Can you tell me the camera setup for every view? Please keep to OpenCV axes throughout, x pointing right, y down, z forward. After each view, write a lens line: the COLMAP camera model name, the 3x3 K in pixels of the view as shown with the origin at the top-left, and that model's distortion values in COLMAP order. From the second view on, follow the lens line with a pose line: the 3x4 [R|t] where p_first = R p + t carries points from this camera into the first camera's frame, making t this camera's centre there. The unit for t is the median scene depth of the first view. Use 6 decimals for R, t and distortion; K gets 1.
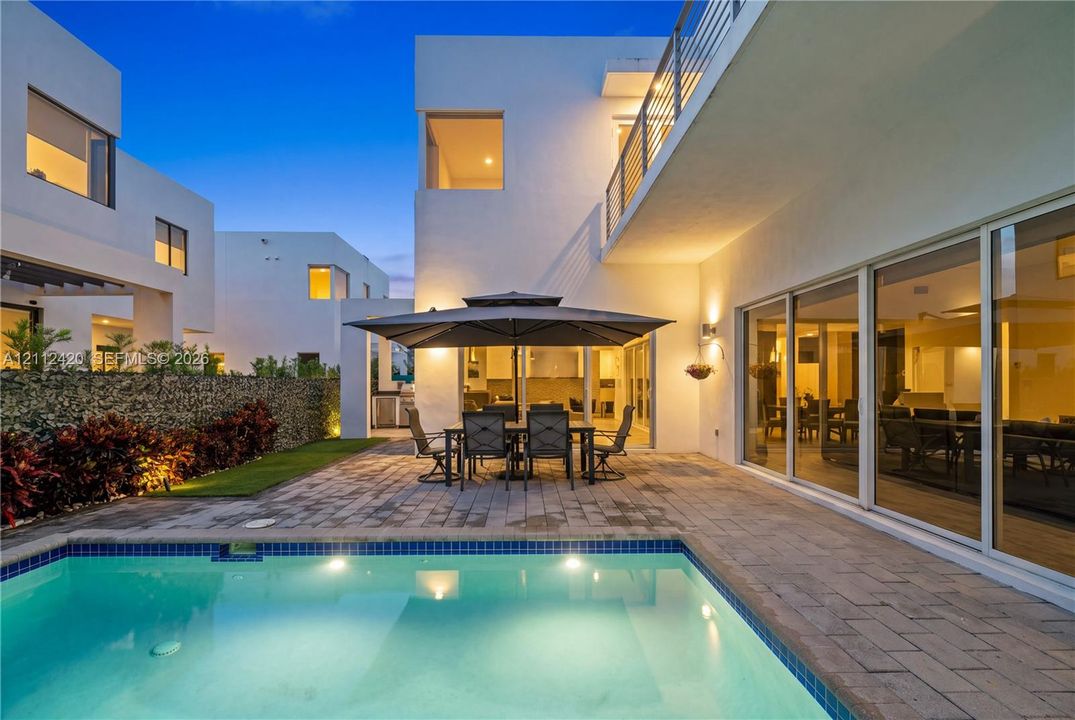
lens RADIAL K [[451.0, 0, 537.3], [0, 451.0, 373.1], [0, 0, 1]] dist [-0.000529, -0.000074]
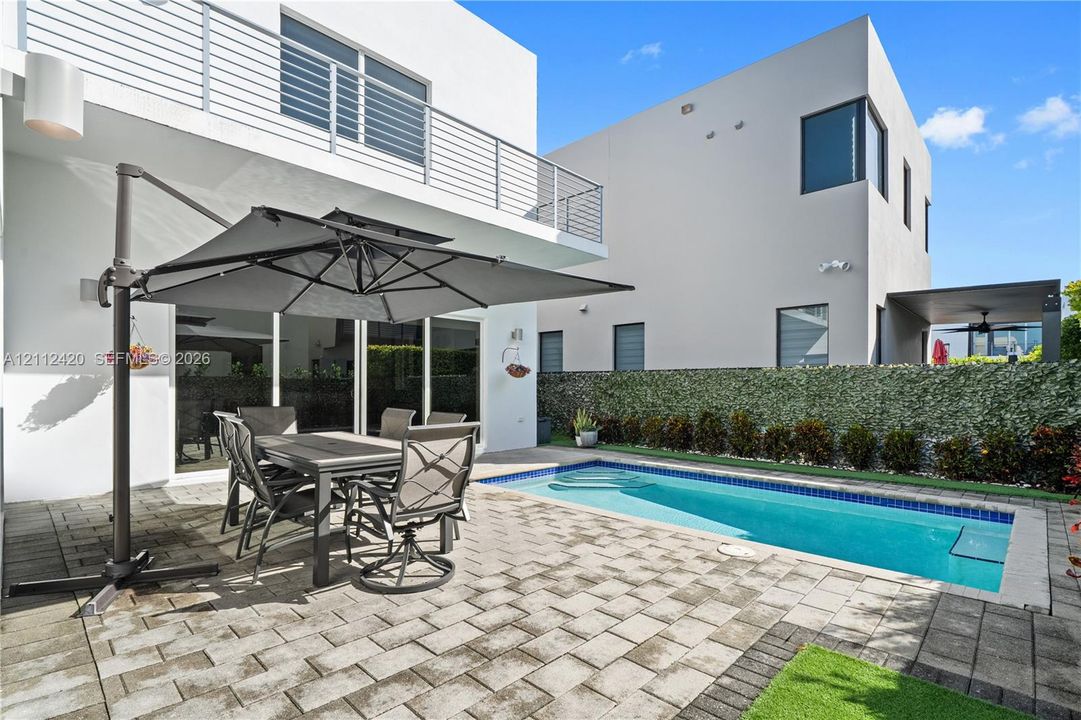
lens RADIAL K [[509.9, 0, 561.7], [0, 509.9, 378.3], [0, 0, 1]] dist [-0.002399, -0.000399]
pose [[-0.717634, 0.012031, 0.696317, -0.969680], [-0.014703, 0.999366, -0.032420, 0.069851], [-0.696265, -0.033504, -0.717002, 1.772078]]
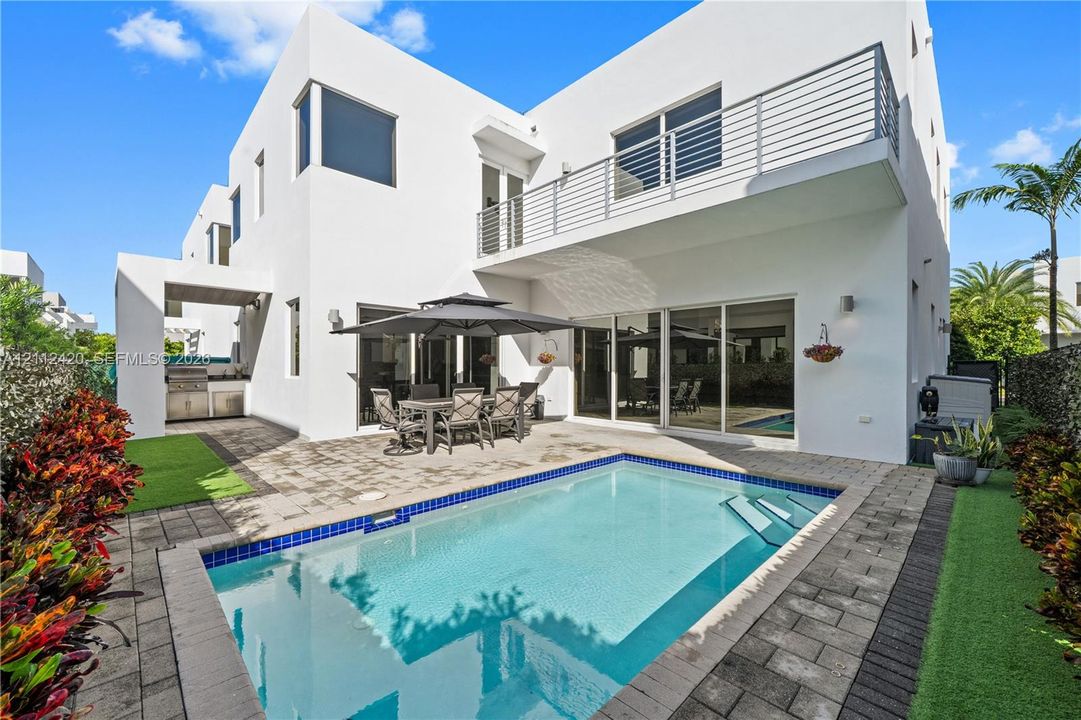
lens RADIAL K [[429.2, 0, 539.4], [0, 429.2, 365.7], [0, 0, 1]] dist [-0.001947, -0.000466]
pose [[0.727860, 0.002329, 0.685721, -0.987871], [-0.015153, 0.999805, 0.012688, 0.003630], [-0.685558, -0.019626, 0.727753, -0.008900]]
